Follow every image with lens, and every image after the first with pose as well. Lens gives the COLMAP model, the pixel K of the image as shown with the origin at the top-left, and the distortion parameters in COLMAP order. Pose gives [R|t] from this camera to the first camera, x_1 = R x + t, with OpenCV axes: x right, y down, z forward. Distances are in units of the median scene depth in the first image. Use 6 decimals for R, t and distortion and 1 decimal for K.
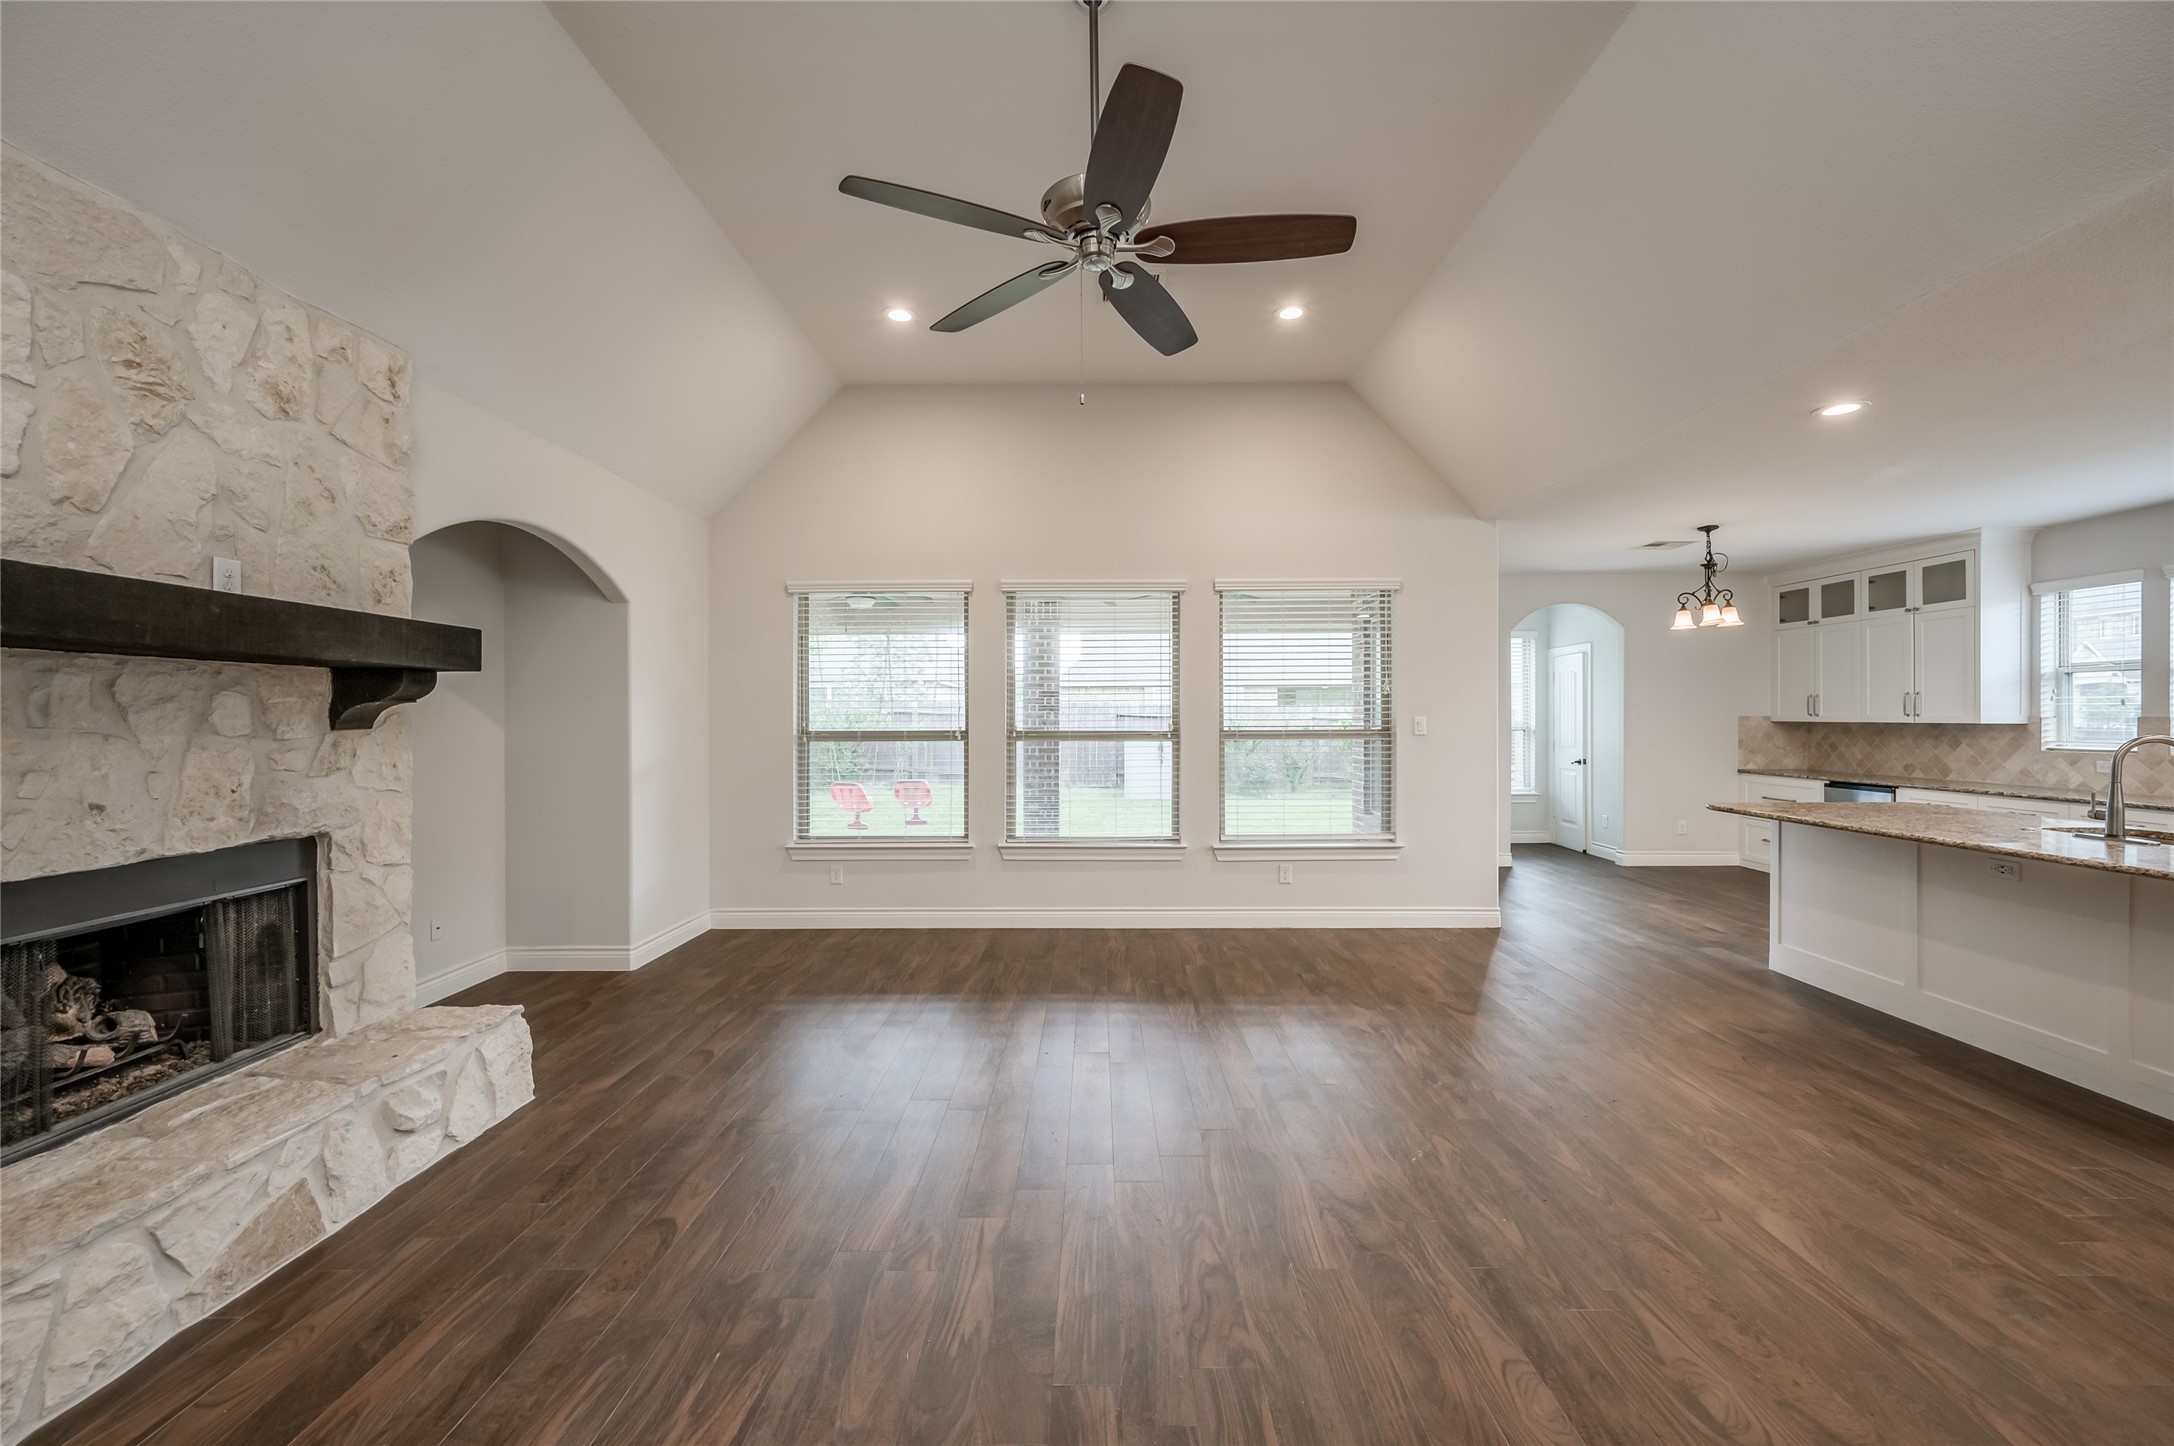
lens RADIAL K [[867.9, 0, 1062.2], [0, 867.9, 713.0], [0, 0, 1]] dist [0.000214, 0.000836]
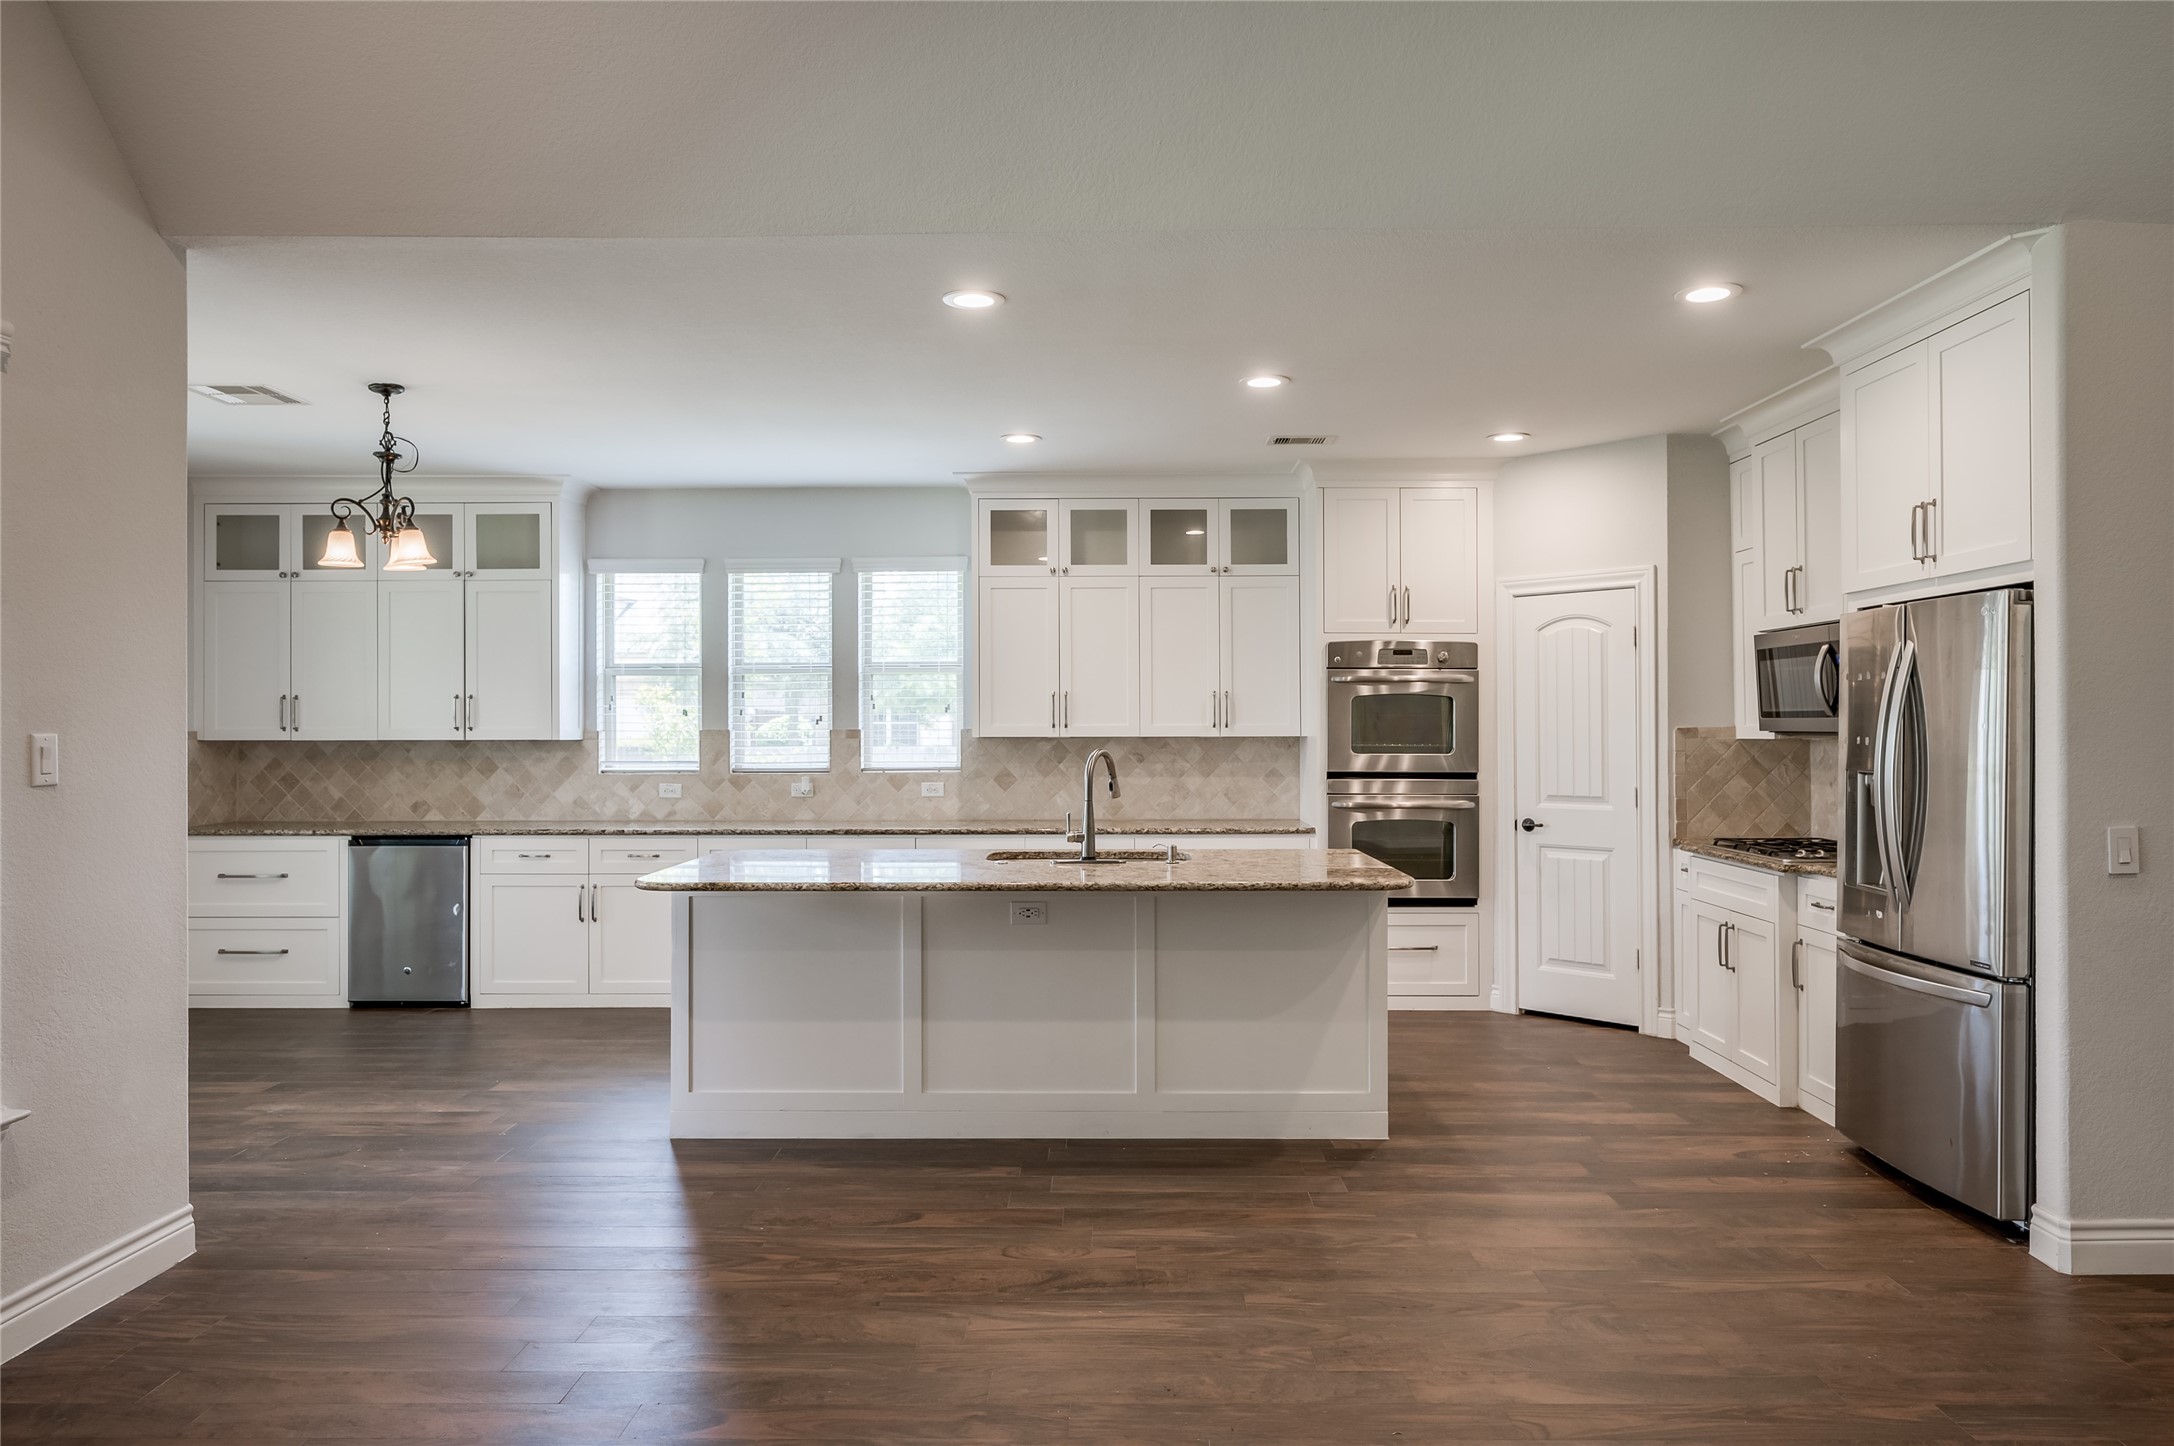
lens RADIAL K [[1437.2, 0, 1096.6], [0, 1437.2, 721.4], [0, 0, 1]] dist [0.000905, -0.004316]
pose [[-0.032415, 0.003308, 0.999469, -0.336501], [-0.001488, 0.999993, -0.003358, -0.000316], [-0.999473, -0.001596, -0.032410, 1.096511]]
